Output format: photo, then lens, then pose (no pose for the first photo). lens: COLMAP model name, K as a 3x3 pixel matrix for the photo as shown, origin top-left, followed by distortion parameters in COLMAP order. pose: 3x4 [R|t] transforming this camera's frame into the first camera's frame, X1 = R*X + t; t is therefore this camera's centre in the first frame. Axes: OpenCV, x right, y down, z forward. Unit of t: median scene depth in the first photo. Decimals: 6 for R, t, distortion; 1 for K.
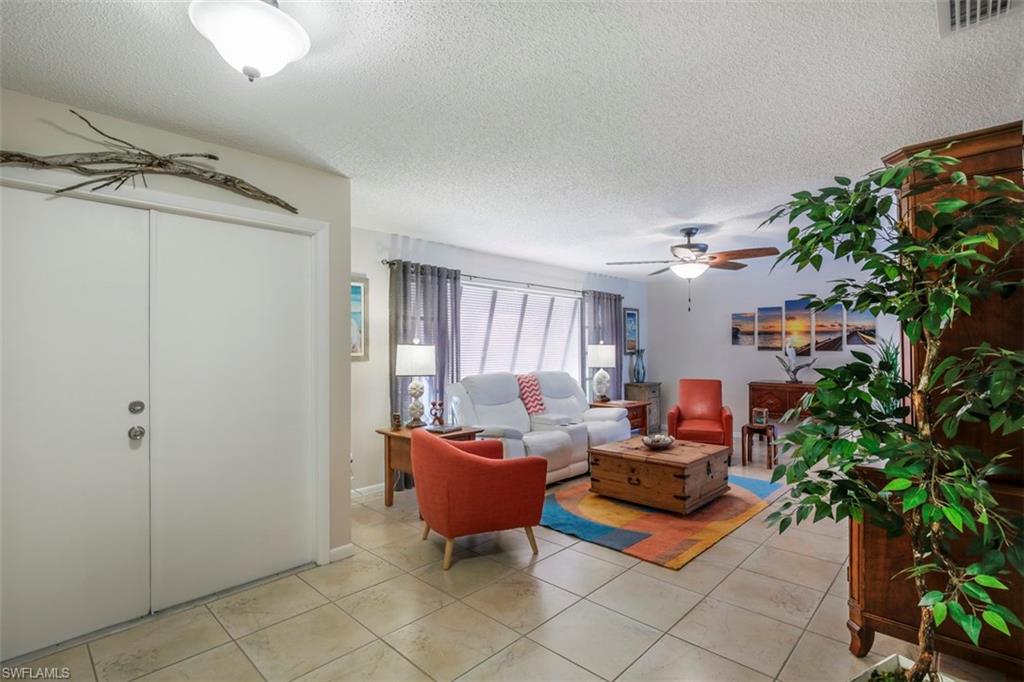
lens RADIAL K [[491.1, 0, 515.3], [0, 491.1, 348.5], [0, 0, 1]] dist [0.000327, 0.000263]
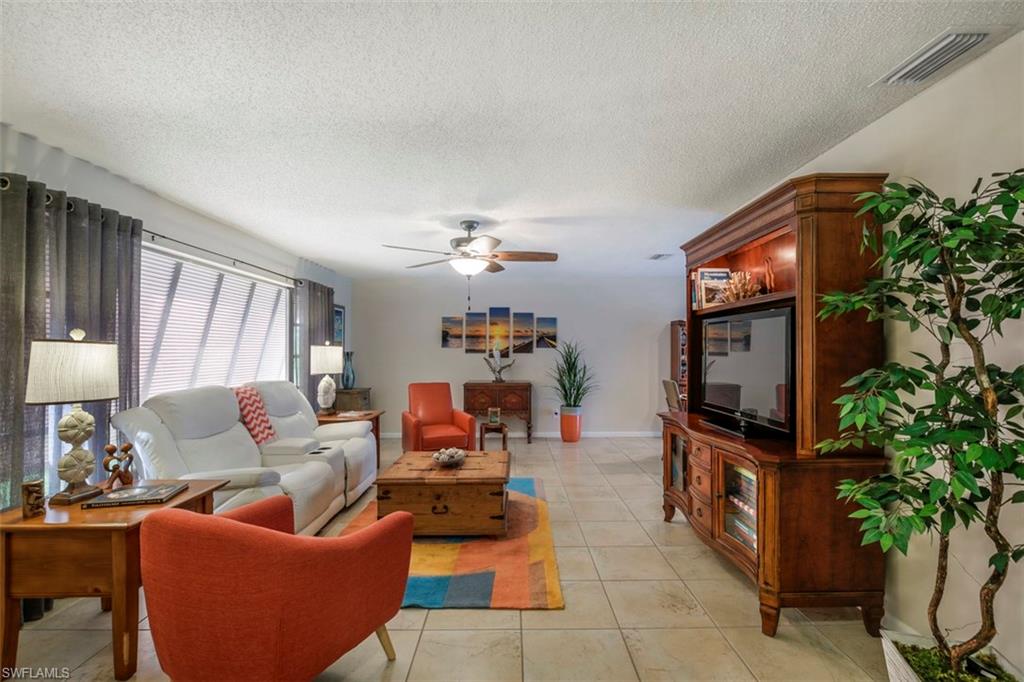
lens RADIAL K [[470.9, 0, 512.0], [0, 470.9, 341.0], [0, 0, 1]] dist [-0.002427, 0.000291]
pose [[0.724382, 0.016054, 0.689212, -0.172250], [-0.000305, 0.999736, -0.022966, 0.002355], [-0.689399, 0.016426, 0.724196, 0.256517]]
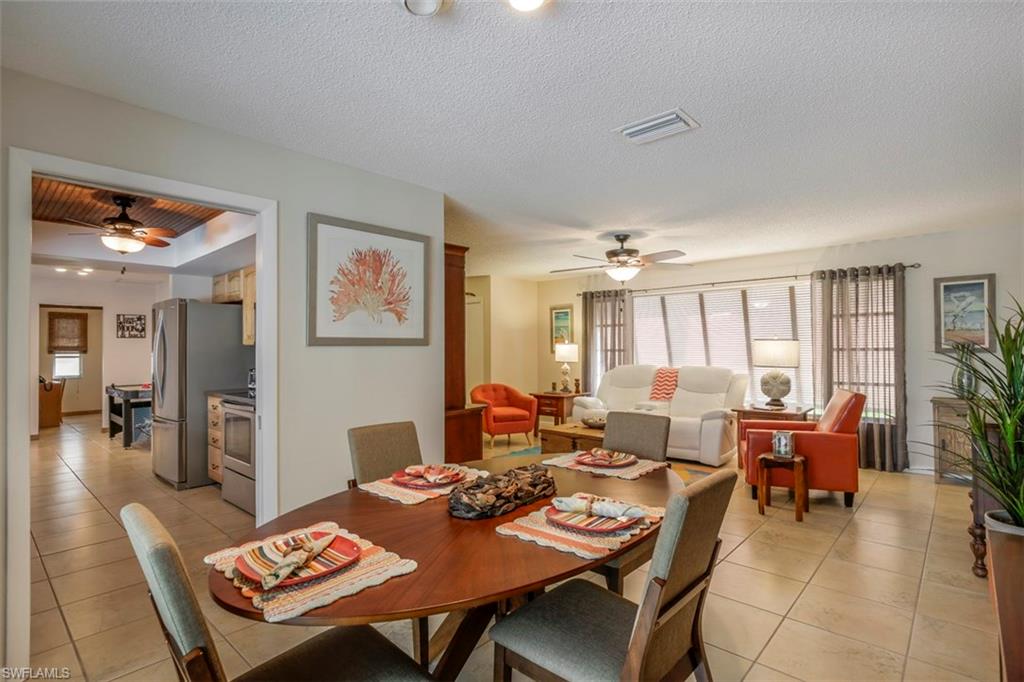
lens RADIAL K [[492.0, 0, 512.0], [0, 492.0, 341.0], [0, 0, 1]] dist [-0.002187, -0.000291]
pose [[0.023027, -0.004697, -0.999724, 1.247974], [0.013312, 0.999902, -0.004391, -0.011349], [0.999646, -0.013207, 0.023087, 0.643799]]
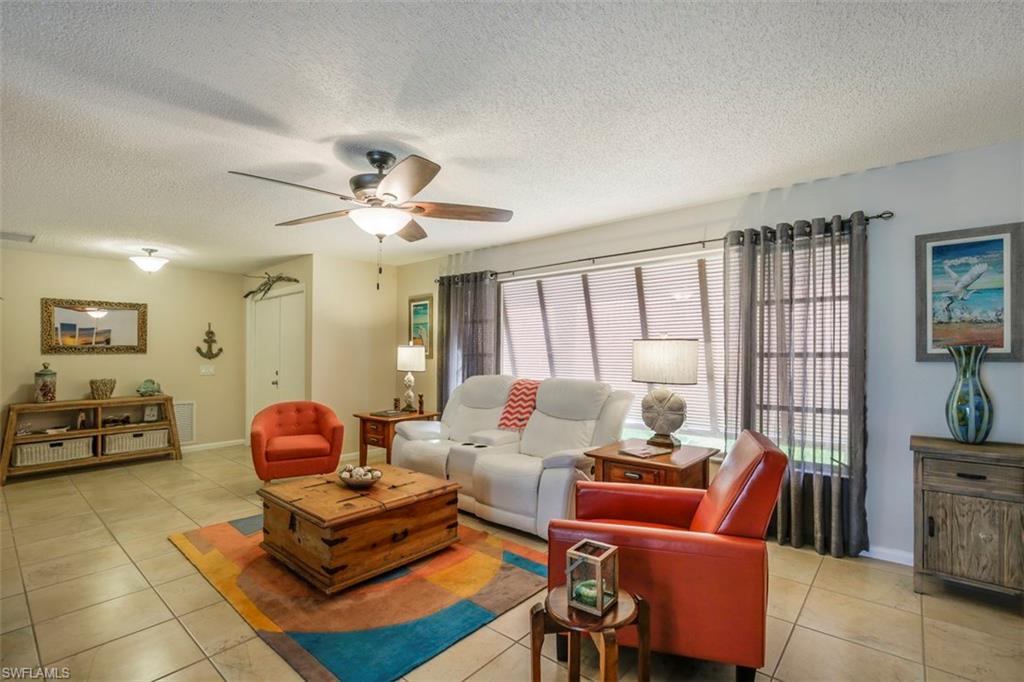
lens RADIAL K [[459.5, 0, 506.2], [0, 459.5, 353.7], [0, 0, 1]] dist [-0.009223, -0.000004]
pose [[0.042908, 0.015462, -0.998959, 0.819186], [0.011960, 0.999801, 0.015989, -0.004610], [0.999007, -0.012633, 0.042715, 0.992178]]
